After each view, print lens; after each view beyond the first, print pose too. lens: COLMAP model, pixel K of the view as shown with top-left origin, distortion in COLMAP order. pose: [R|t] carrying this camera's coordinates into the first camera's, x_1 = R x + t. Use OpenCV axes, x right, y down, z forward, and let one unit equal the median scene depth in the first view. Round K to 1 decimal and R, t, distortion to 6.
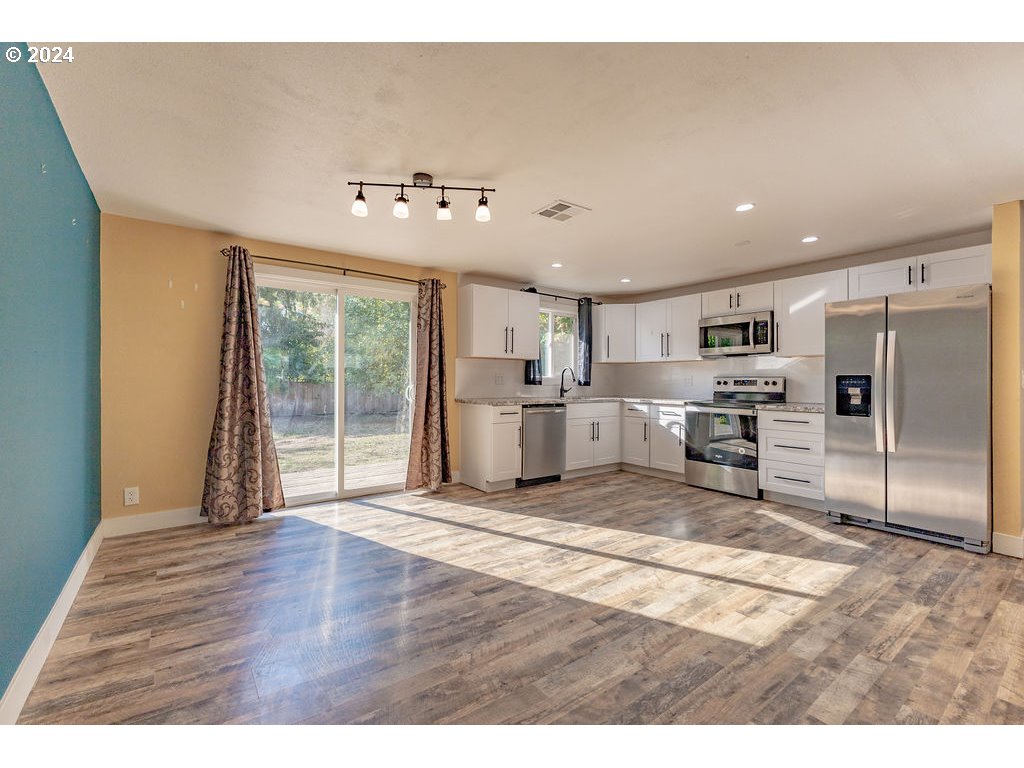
lens RADIAL K [[451.8, 0, 550.1], [0, 451.8, 380.3], [0, 0, 1]] dist [-0.000216, -0.000036]
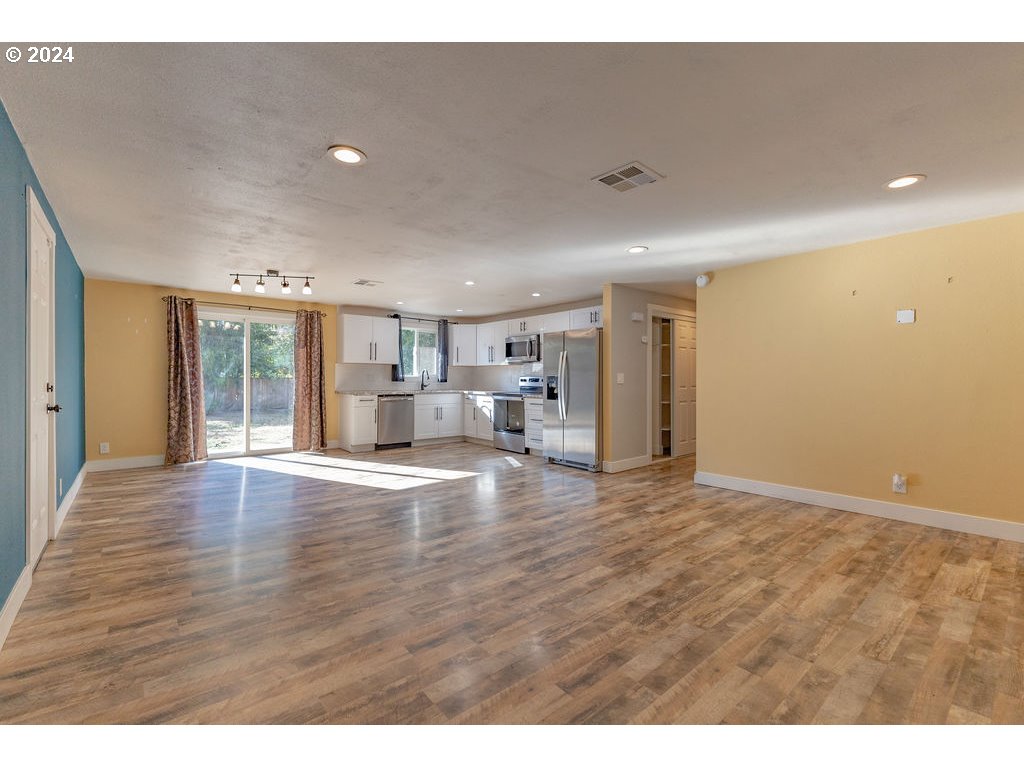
lens RADIAL K [[433.5, 0, 541.2], [0, 433.5, 377.9], [0, 0, 1]] dist [0.021288, -0.009732]
pose [[0.998085, 0.002460, 0.061810, 0.373258], [-0.002380, 0.999996, -0.001369, -0.000888], [-0.061813, 0.001219, 0.998087, -0.460025]]
